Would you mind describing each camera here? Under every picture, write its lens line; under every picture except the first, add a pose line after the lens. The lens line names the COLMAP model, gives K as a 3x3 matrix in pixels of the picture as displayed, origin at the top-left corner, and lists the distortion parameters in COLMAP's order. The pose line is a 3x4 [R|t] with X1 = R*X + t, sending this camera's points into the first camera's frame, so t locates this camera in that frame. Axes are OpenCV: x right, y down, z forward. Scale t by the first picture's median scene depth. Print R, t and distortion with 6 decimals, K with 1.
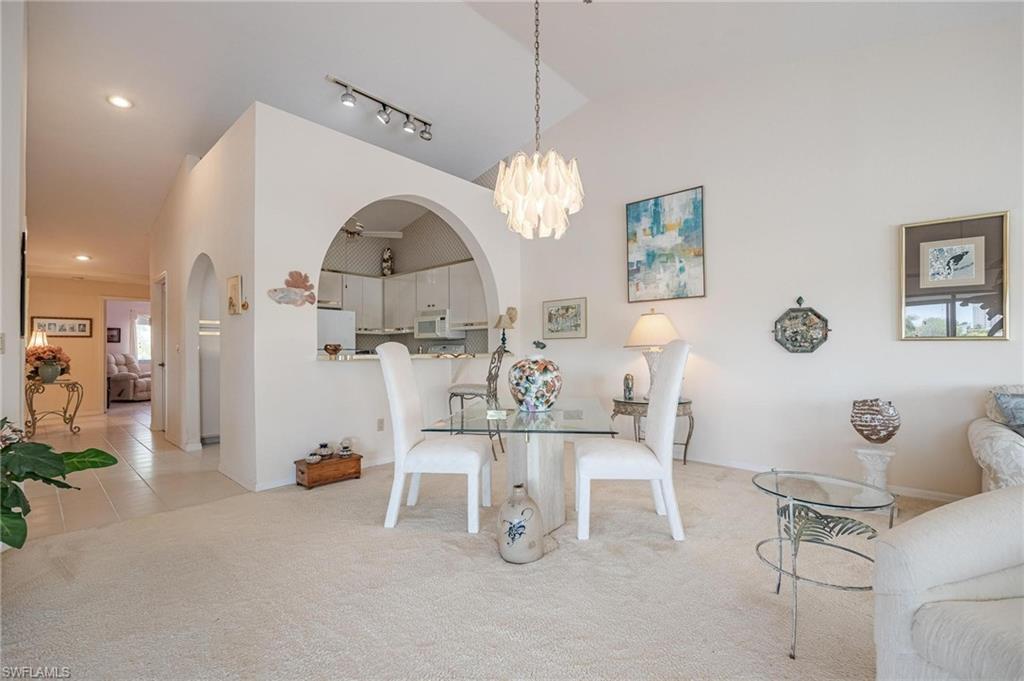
lens RADIAL K [[439.2, 0, 514.3], [0, 439.2, 345.4], [0, 0, 1]] dist [-0.012284, 0.000218]
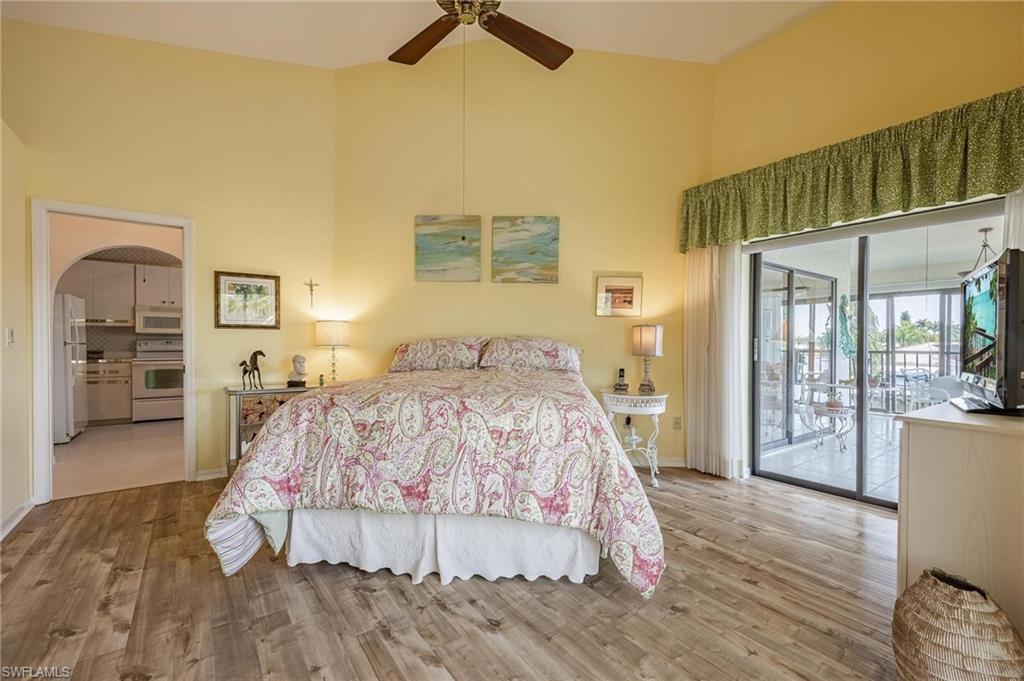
lens RADIAL K [[427.9, 0, 513.7], [0, 427.9, 343.0], [0, 0, 1]] dist [0.011089, -0.000084]
pose [[0.196106, 0.005636, 0.980567, -1.602541], [-0.014026, 0.999897, -0.002942, -0.003300], [-0.980482, -0.013177, 0.196165, -0.010150]]
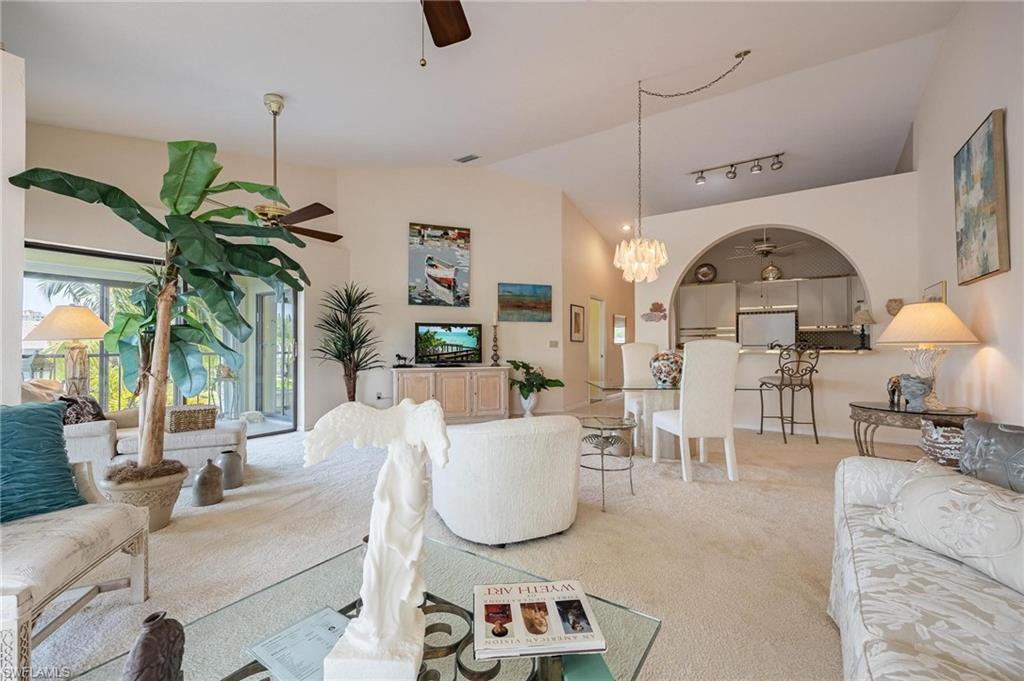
lens RADIAL K [[421.8, 0, 512.6], [0, 421.8, 342.2], [0, 0, 1]] dist [0.012985, 0.000049]
pose [[0.147659, -0.007254, -0.989012, 0.986691], [0.010404, 0.999929, -0.005780, -0.002940], [0.988984, -0.009436, 0.147724, 0.142210]]
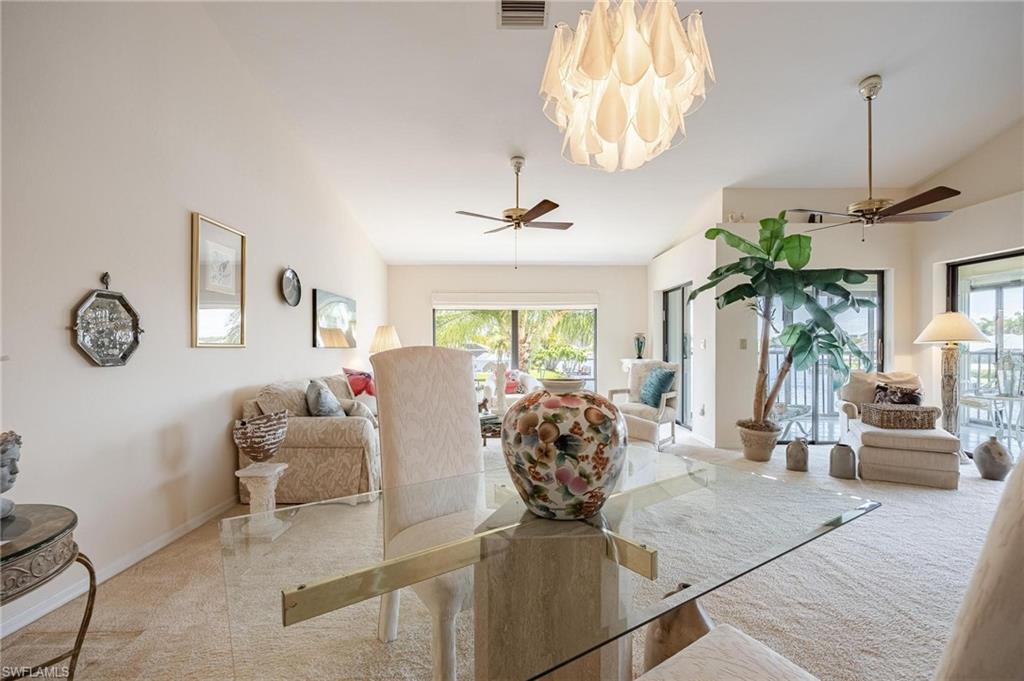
lens RADIAL K [[473.7, 0, 517.9], [0, 473.7, 344.8], [0, 0, 1]] dist [-0.005288, -0.000073]
pose [[-0.666839, 0.005038, 0.745185, -0.179376], [-0.000890, 0.999971, -0.007557, -0.007311], [-0.745201, -0.005703, -0.666815, 0.891925]]
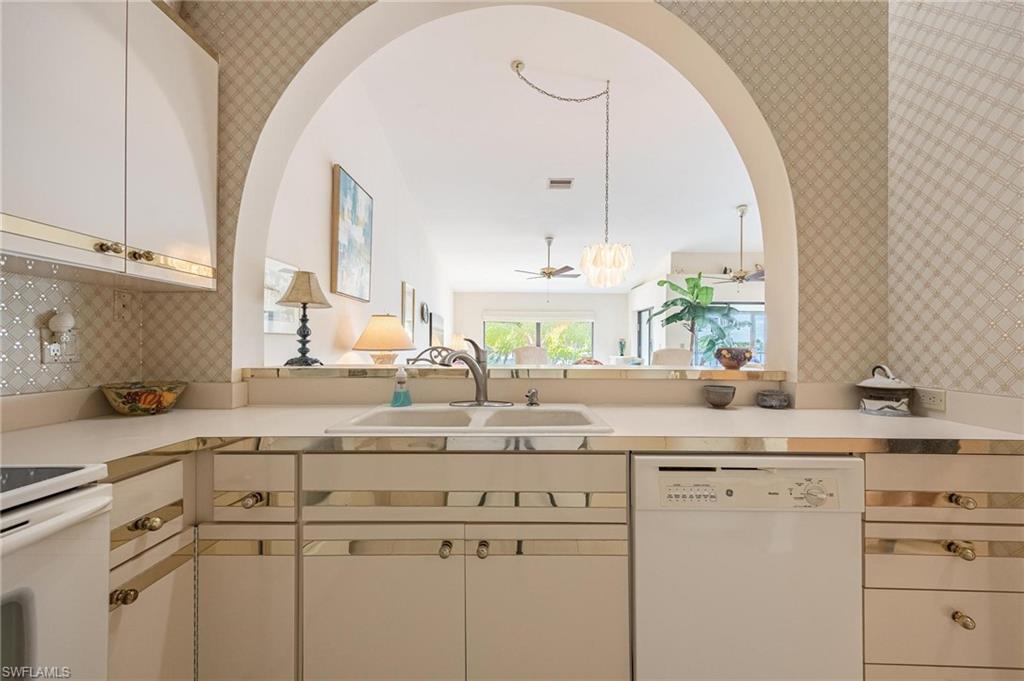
lens RADIAL K [[427.9, 0, 513.7], [0, 427.9, 343.0], [0, 0, 1]] dist [0.011089, -0.000084]
pose [[-0.657481, 0.005377, 0.753452, -0.581004], [-0.009721, 0.999831, -0.015618, 0.001245], [-0.753408, -0.017592, -0.657317, 1.417337]]
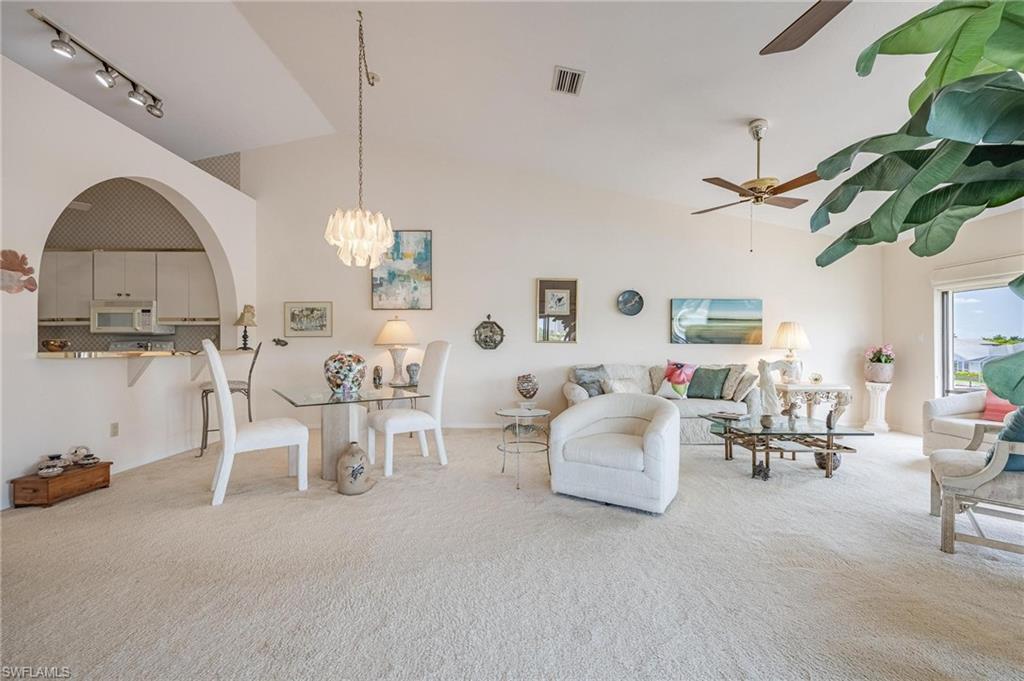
lens RADIAL K [[437.8, 0, 513.0], [0, 437.8, 341.7], [0, 0, 1]] dist [0.012653, 0.000308]
pose [[0.743960, 0.011515, 0.668125, -0.309322], [-0.009000, 0.999933, -0.007212, -0.000212], [-0.668163, -0.000648, 0.744014, -0.221821]]
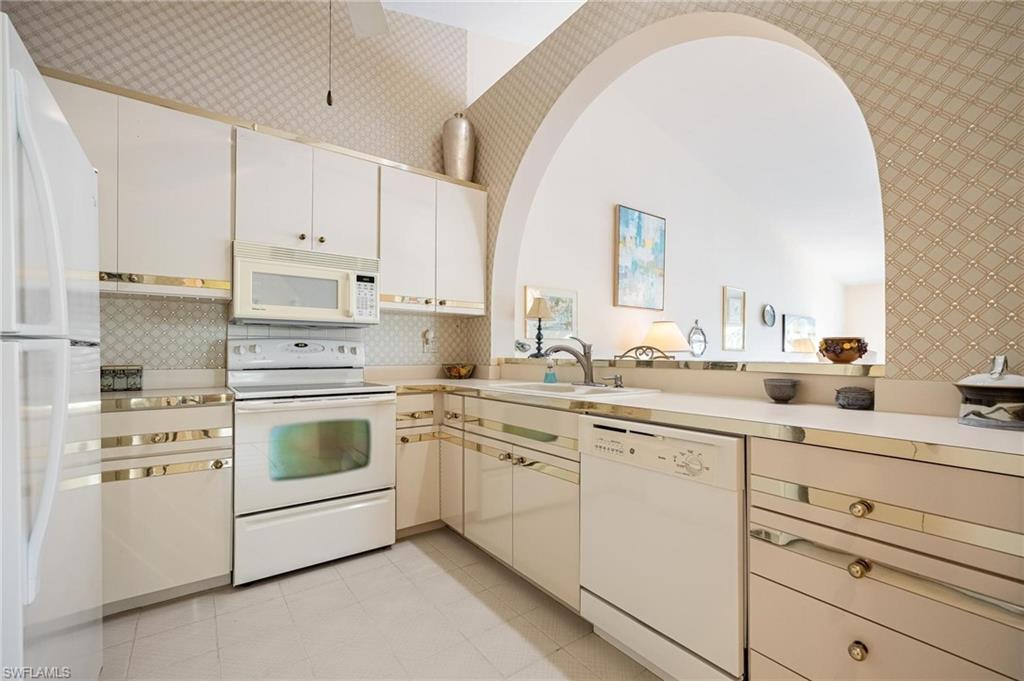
lens RADIAL K [[440.2, 0, 517.2], [0, 440.2, 349.7], [0, 0, 1]] dist [-0.000391, 0.000055]
pose [[0.202819, 0.014118, 0.979114, -0.833458], [-0.015562, 0.999816, -0.011193, 0.016228], [-0.979093, -0.012967, 0.203002, 1.144380]]
